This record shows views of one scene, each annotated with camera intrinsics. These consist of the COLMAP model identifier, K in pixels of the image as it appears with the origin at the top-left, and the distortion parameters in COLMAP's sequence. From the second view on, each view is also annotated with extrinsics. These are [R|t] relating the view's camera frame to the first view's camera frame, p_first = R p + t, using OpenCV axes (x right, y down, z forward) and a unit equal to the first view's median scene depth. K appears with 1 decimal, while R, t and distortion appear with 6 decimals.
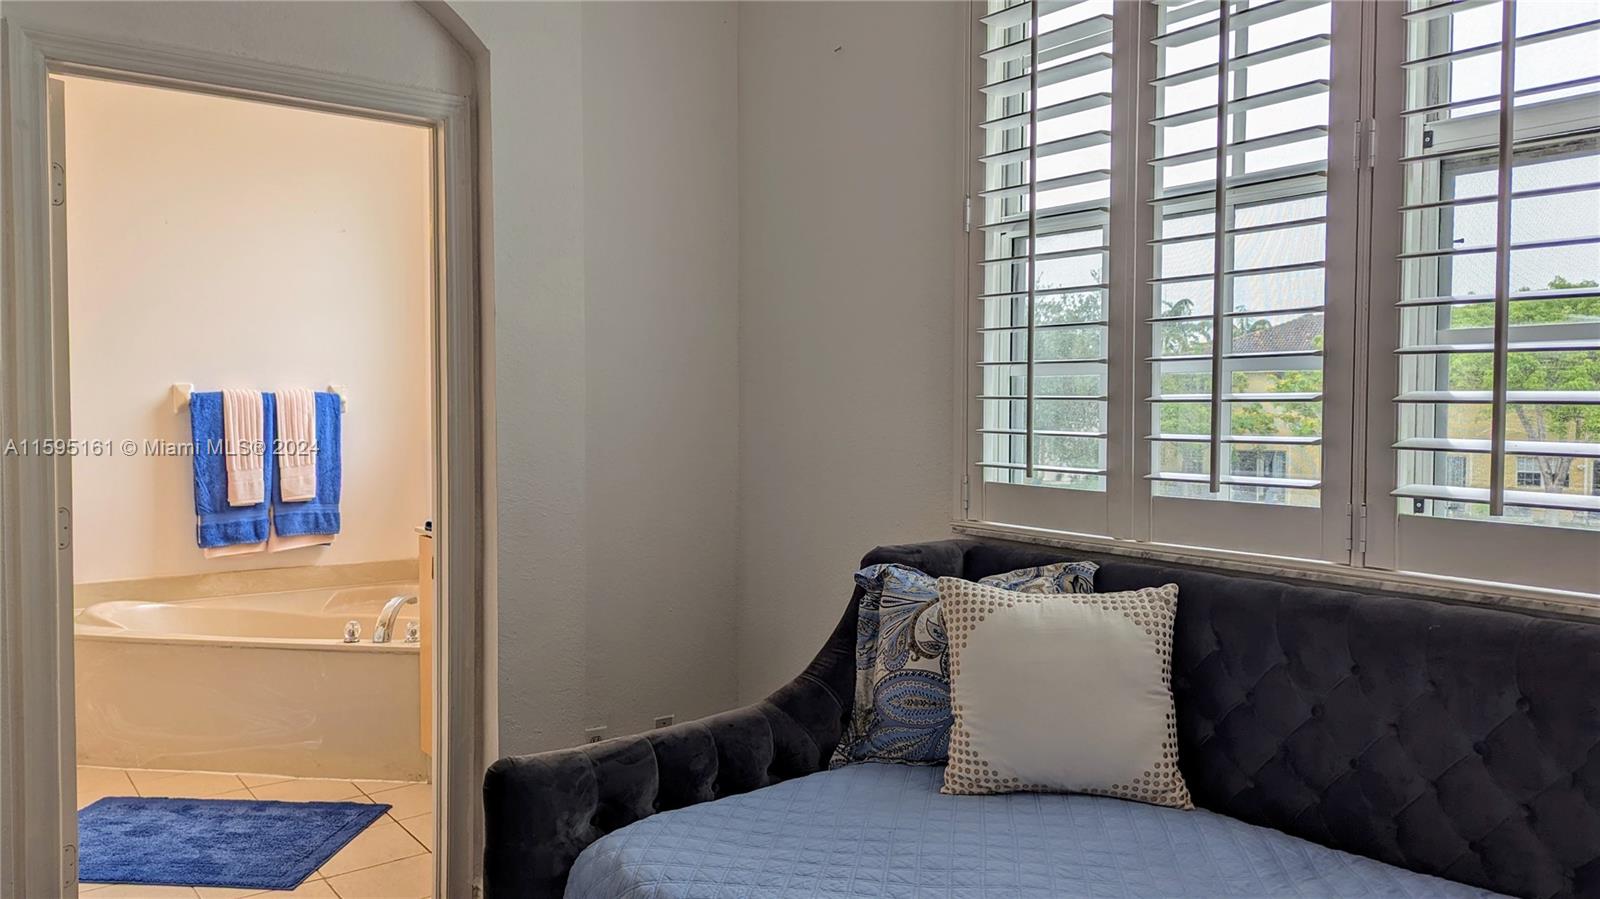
lens RADIAL K [[1135.1, 0, 796.3], [0, 1135.1, 440.7], [0, 0, 1]] dist [0.076358, -0.077256]
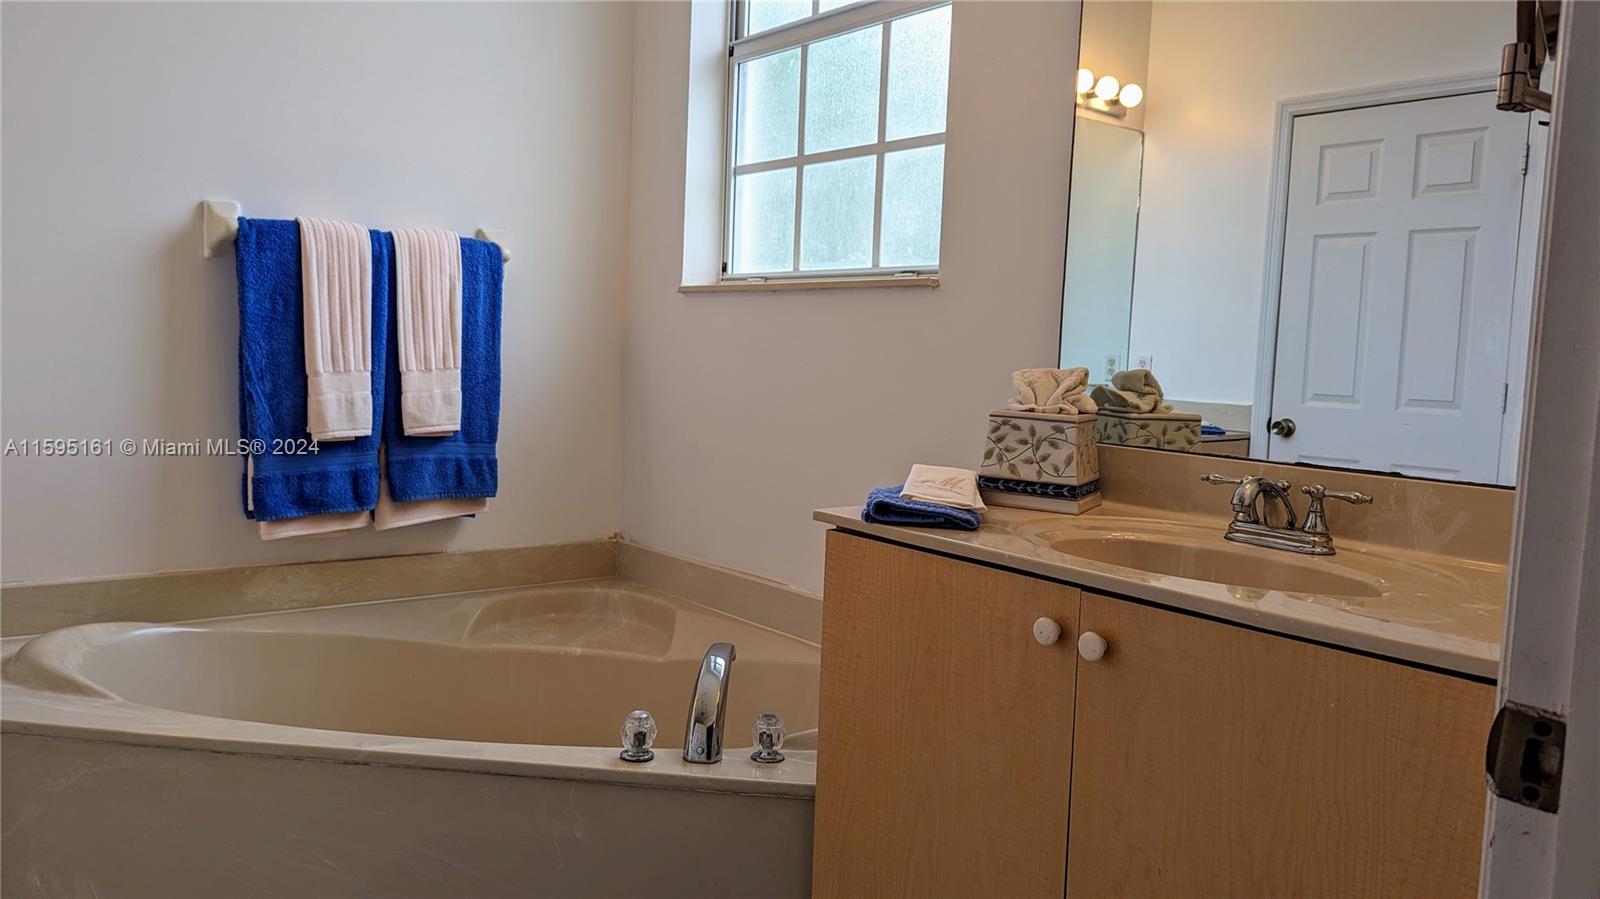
lens RADIAL K [[1135.1, 0, 796.3], [0, 1135.1, 440.7], [0, 0, 1]] dist [0.076358, -0.077256]
pose [[0.998566, 0.033937, 0.041401, -0.287517], [-0.035777, 0.998367, 0.044540, 0.024950], [-0.039822, -0.045957, 0.998149, 0.462328]]
